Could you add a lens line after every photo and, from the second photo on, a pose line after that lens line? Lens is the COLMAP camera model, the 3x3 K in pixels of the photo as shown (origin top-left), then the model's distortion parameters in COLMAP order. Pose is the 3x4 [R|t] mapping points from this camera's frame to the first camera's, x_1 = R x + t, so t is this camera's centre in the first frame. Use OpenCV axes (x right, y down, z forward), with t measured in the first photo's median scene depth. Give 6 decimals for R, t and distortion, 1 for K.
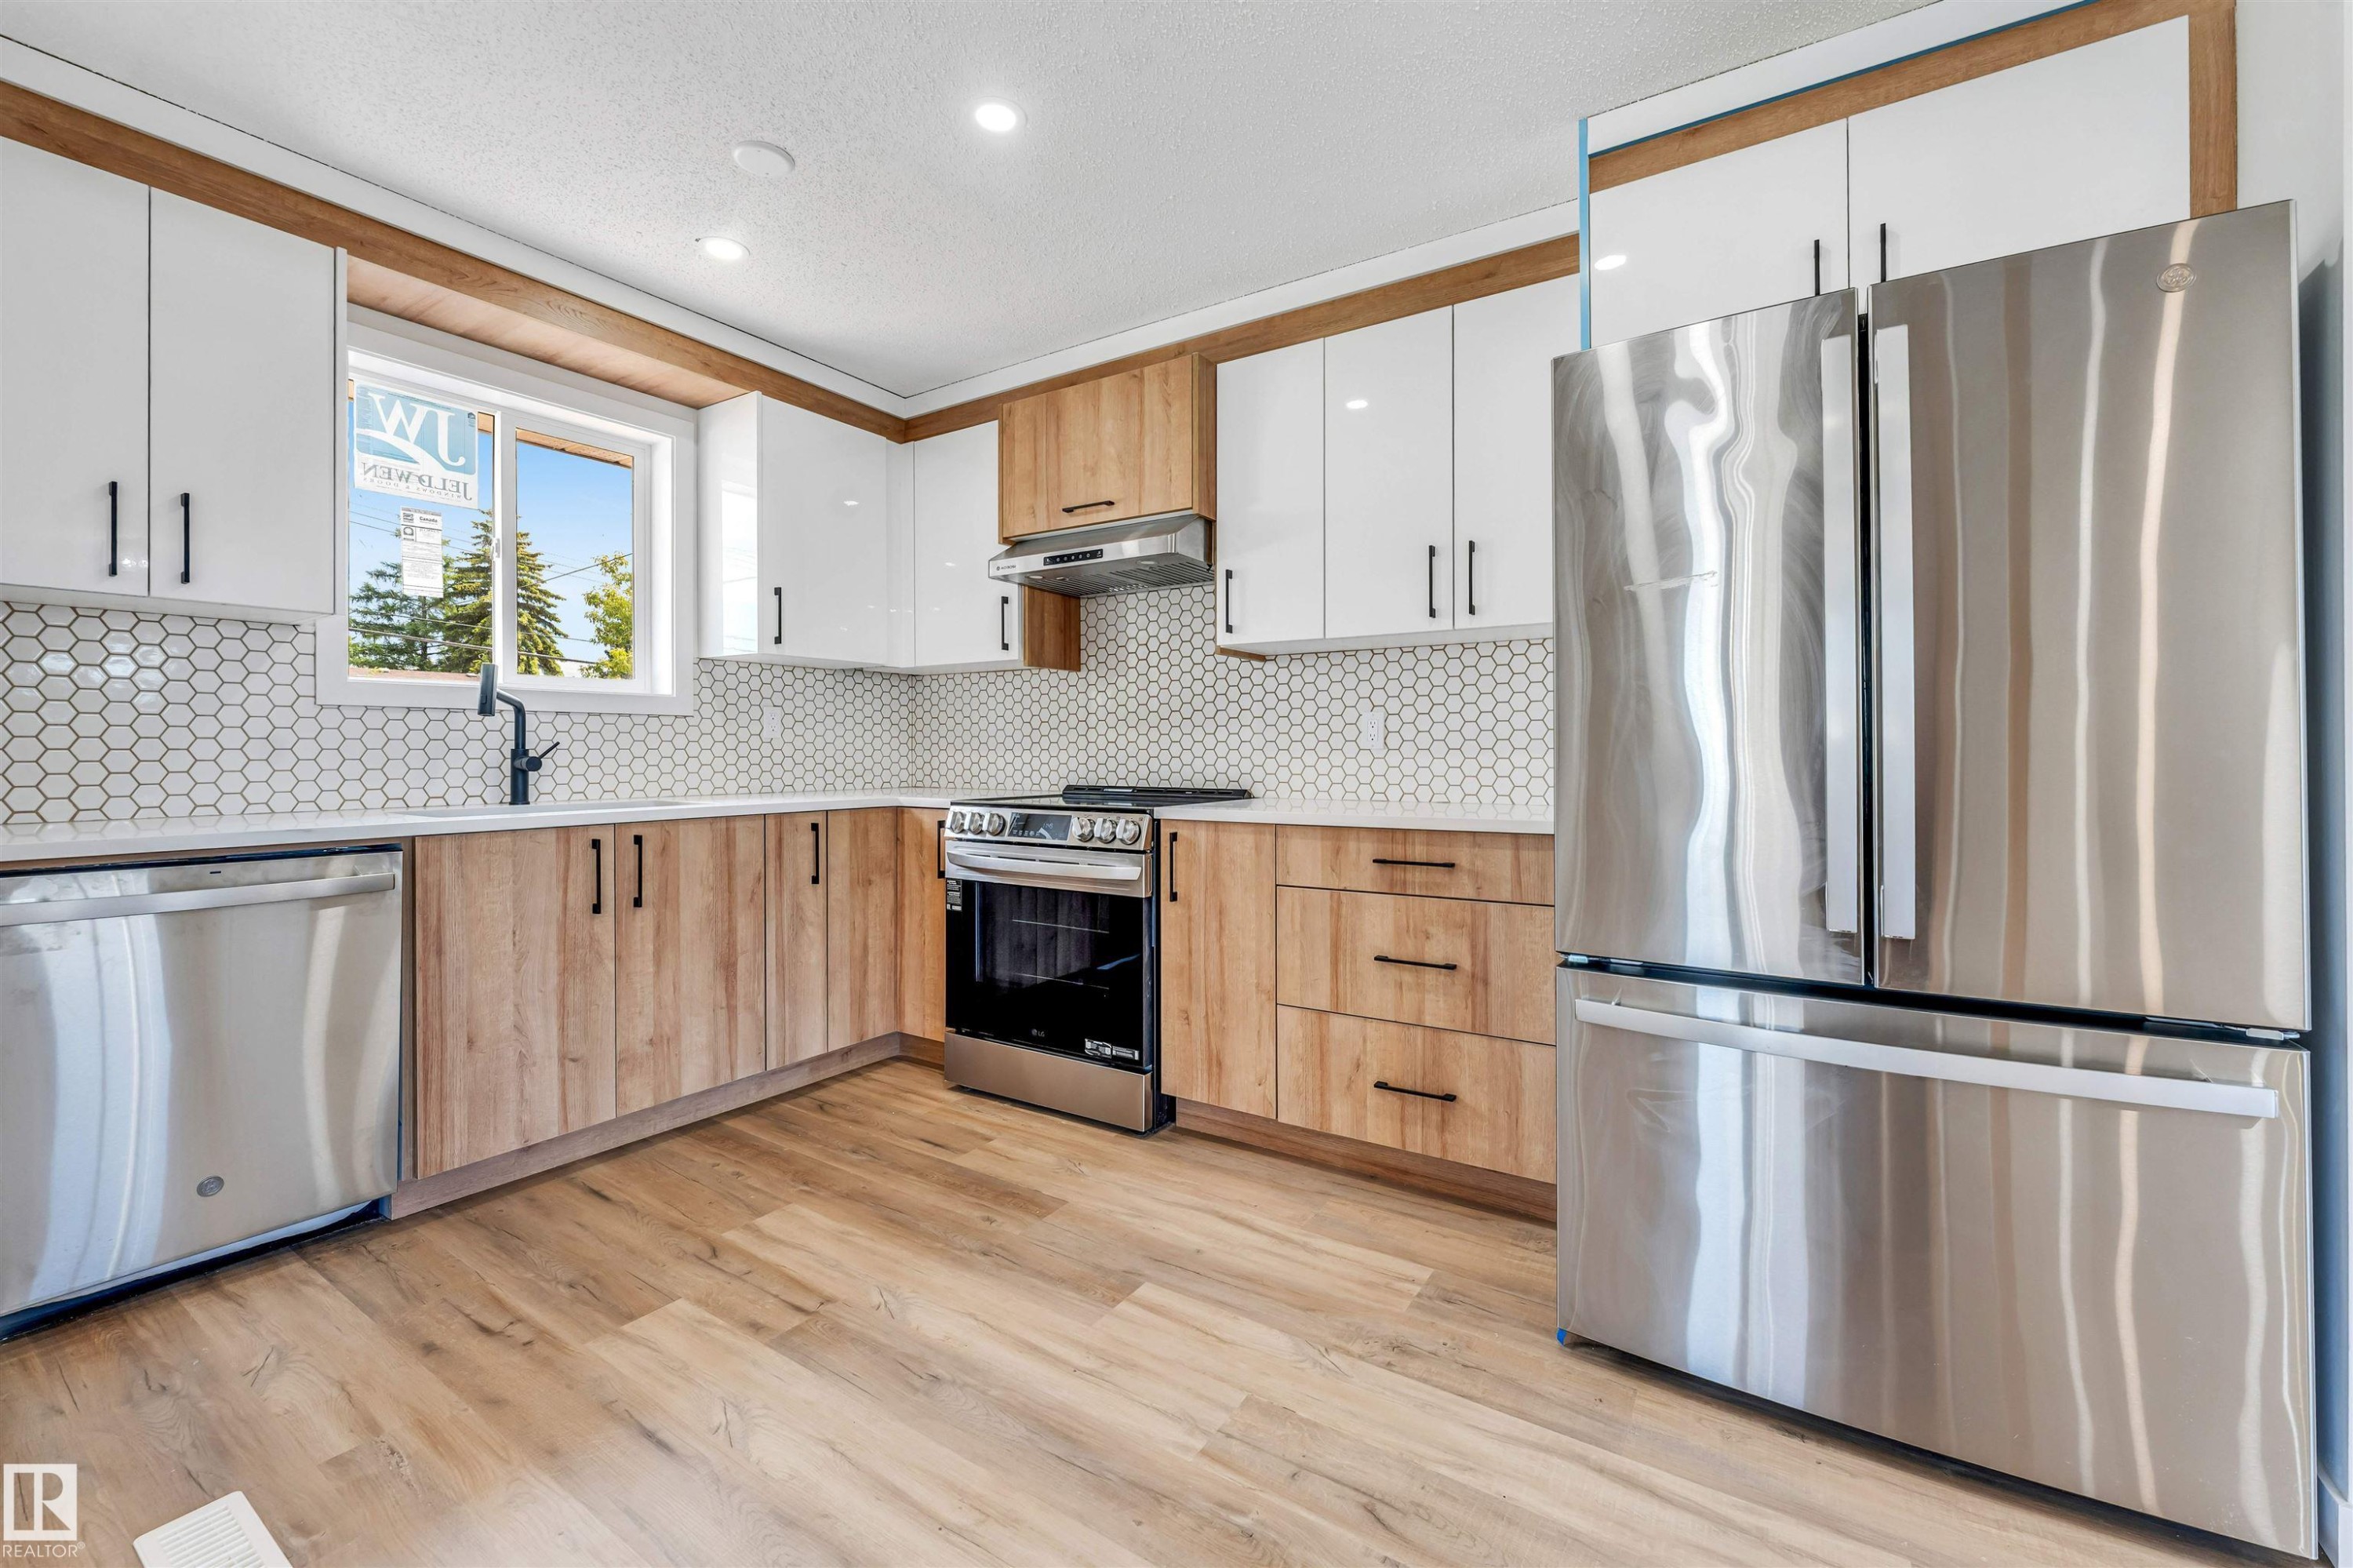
lens RADIAL K [[959.1, 0, 1165.5], [0, 959.1, 744.3], [0, 0, 1]] dist [-0.001530, -0.000155]
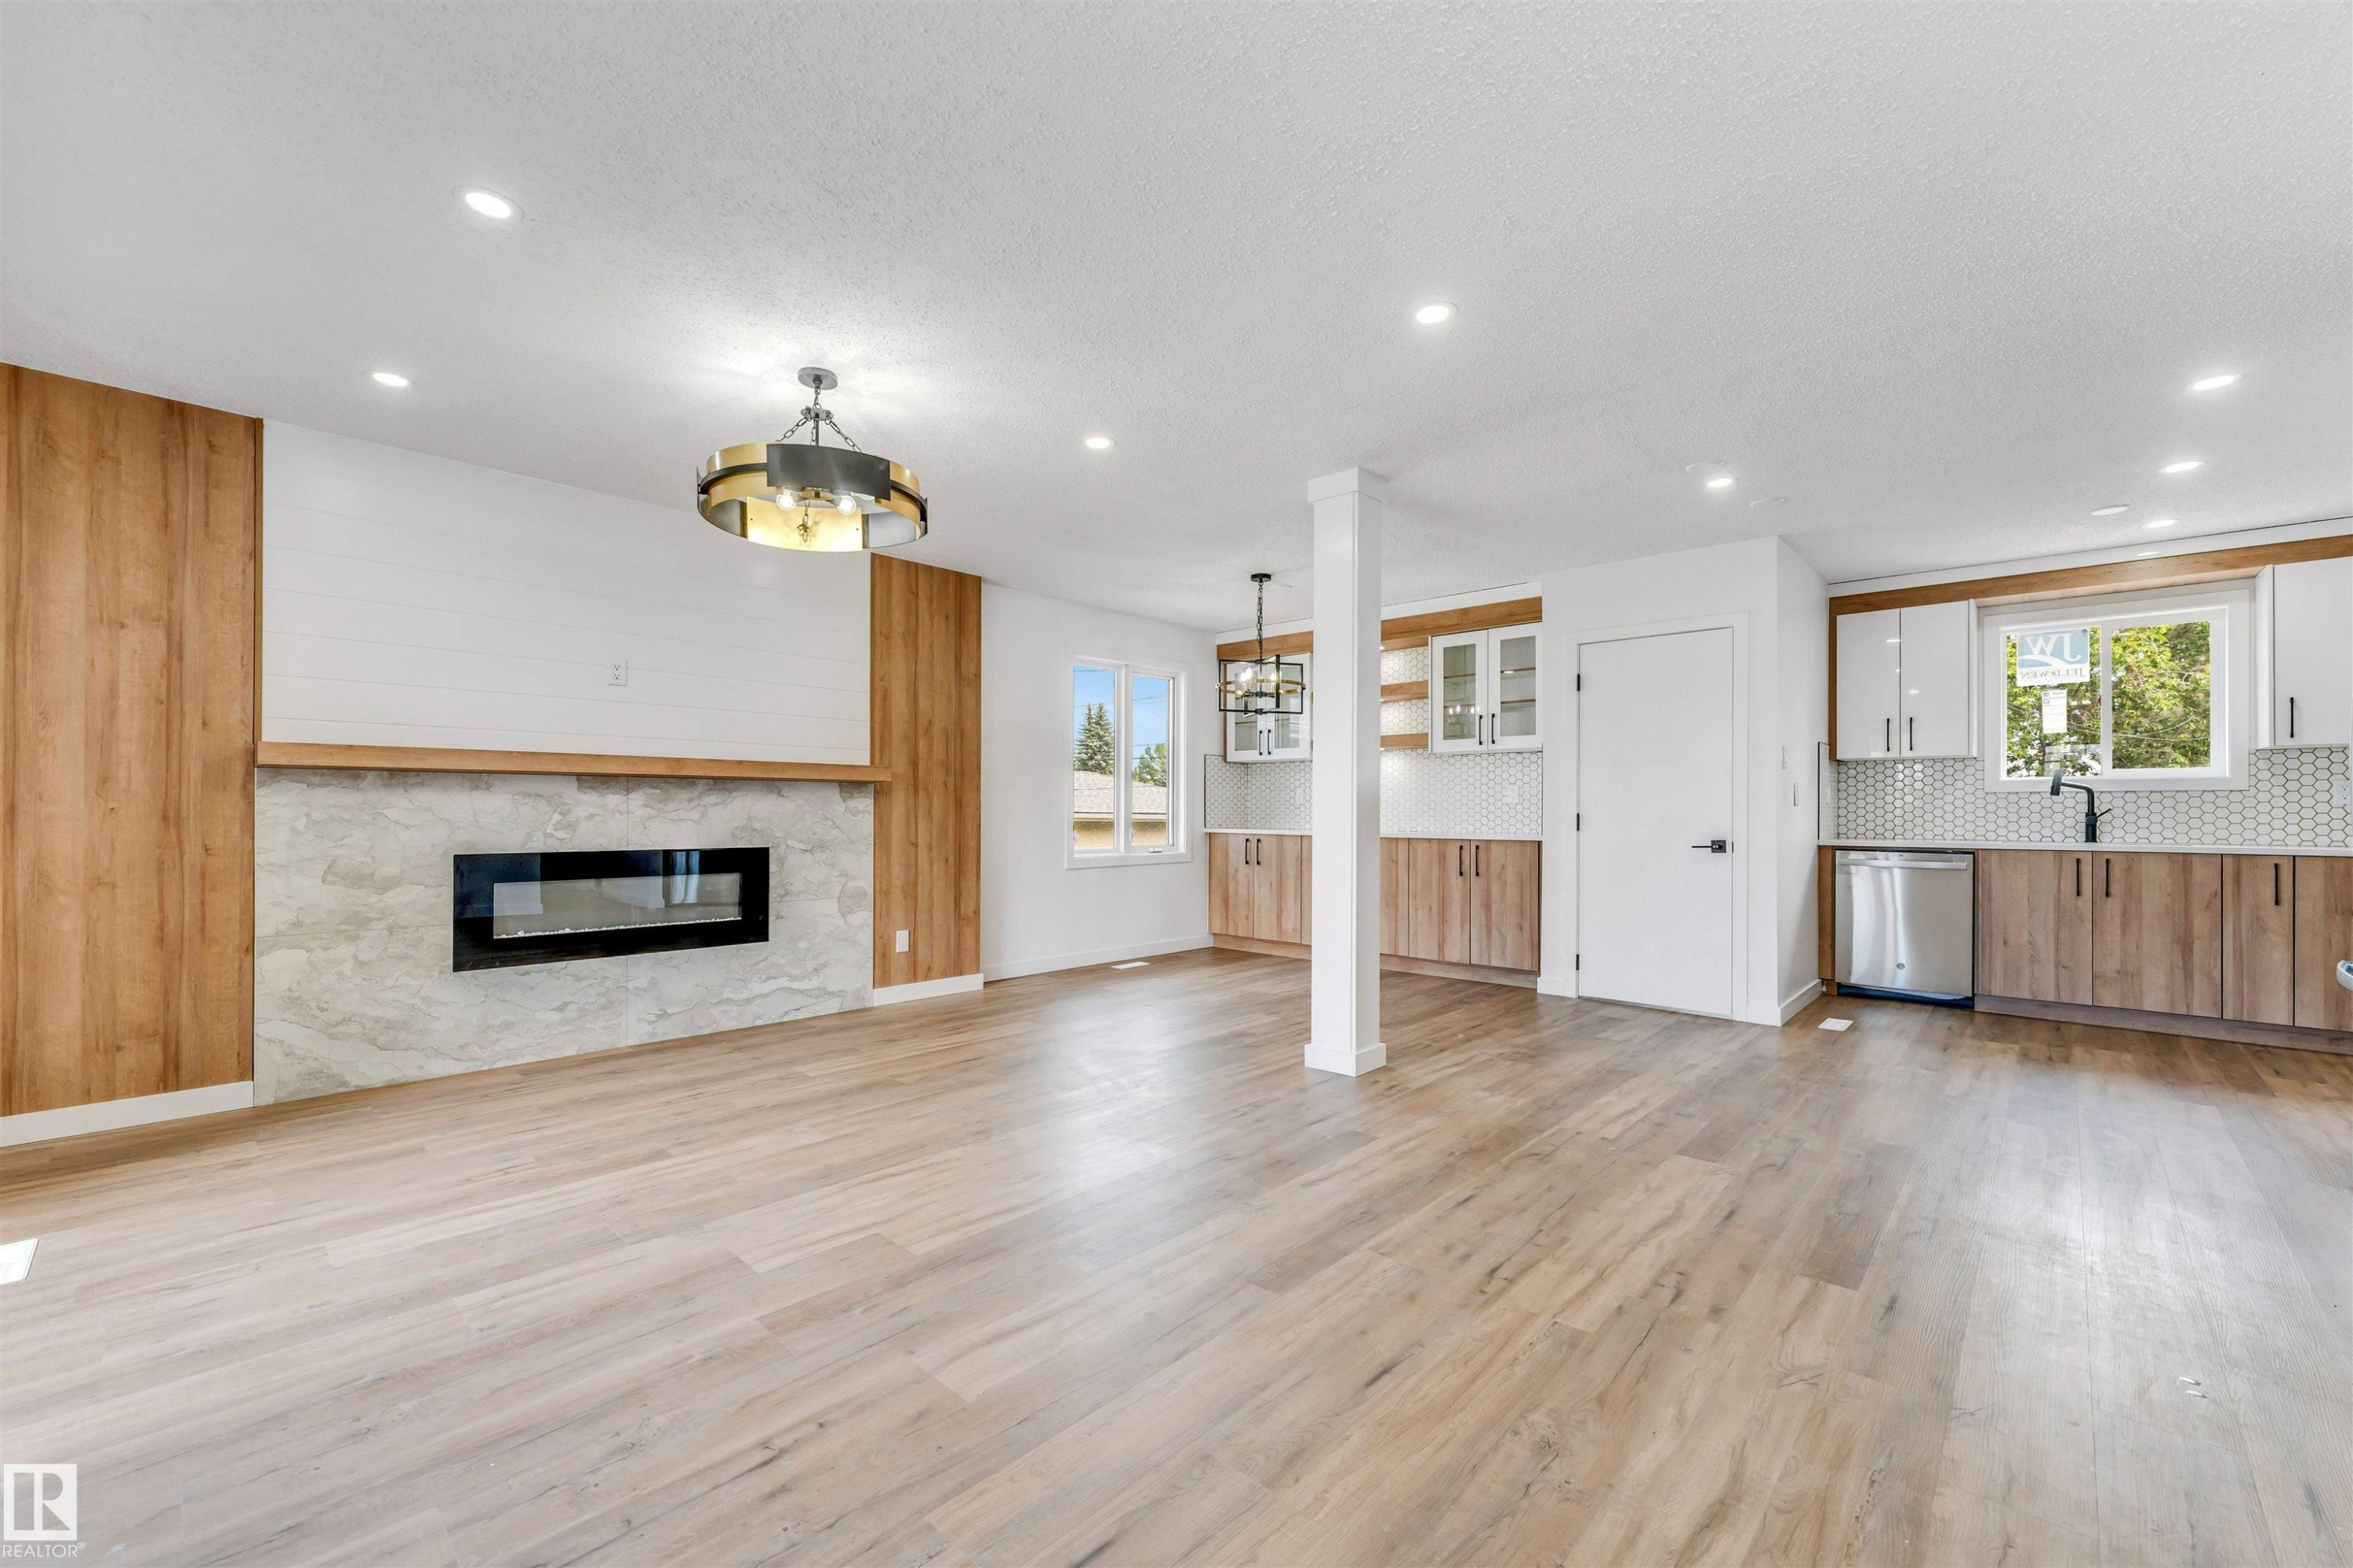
lens RADIAL K [[958.9, 0, 1166.0], [0, 958.9, 807.7], [0, 0, 1]] dist [-0.002134, -0.000234]
pose [[-0.170263, -0.004648, -0.985388, 1.525321], [0.001286, 0.999987, -0.004939, 0.002569], [0.985398, -0.002108, -0.170255, -0.467185]]
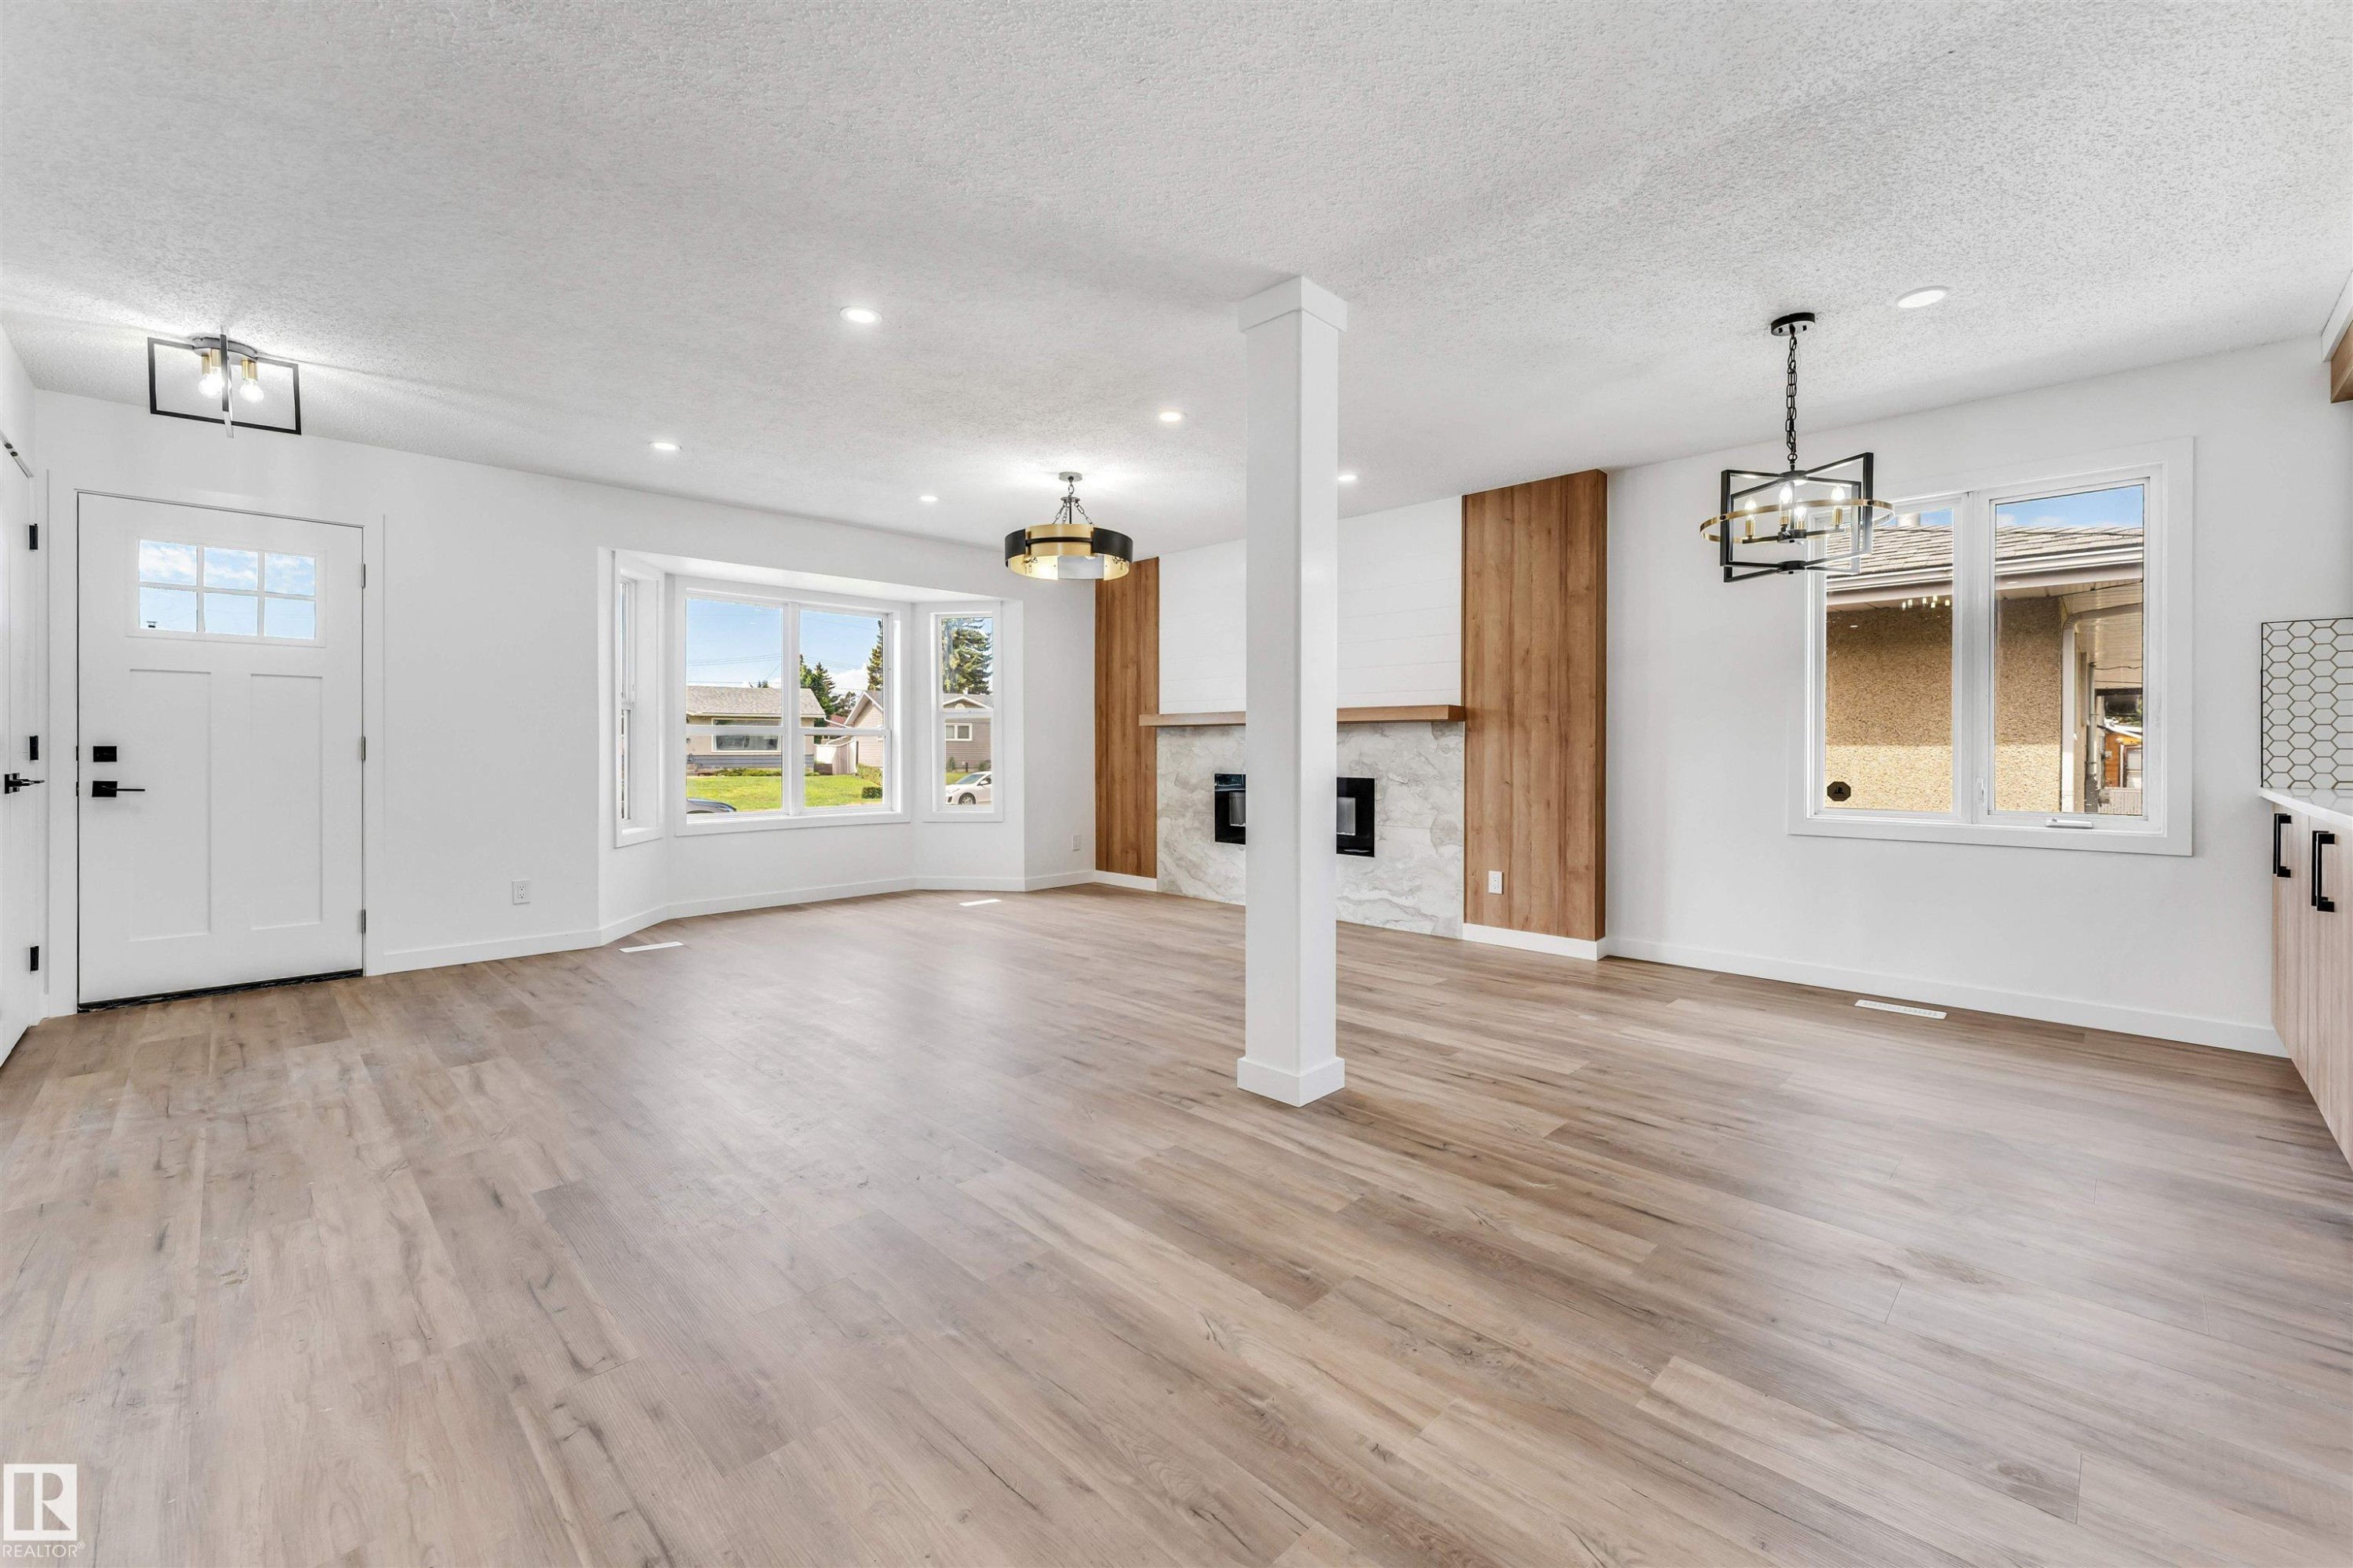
lens RADIAL K [[956.5, 0, 1161.5], [0, 956.5, 745.4], [0, 0, 1]] dist [-0.001900, -0.000181]
pose [[-0.977280, -0.002728, 0.211934, -0.084309], [-0.004165, 0.999971, -0.006336, 0.007981], [-0.211911, -0.007075, -0.977263, 0.675096]]
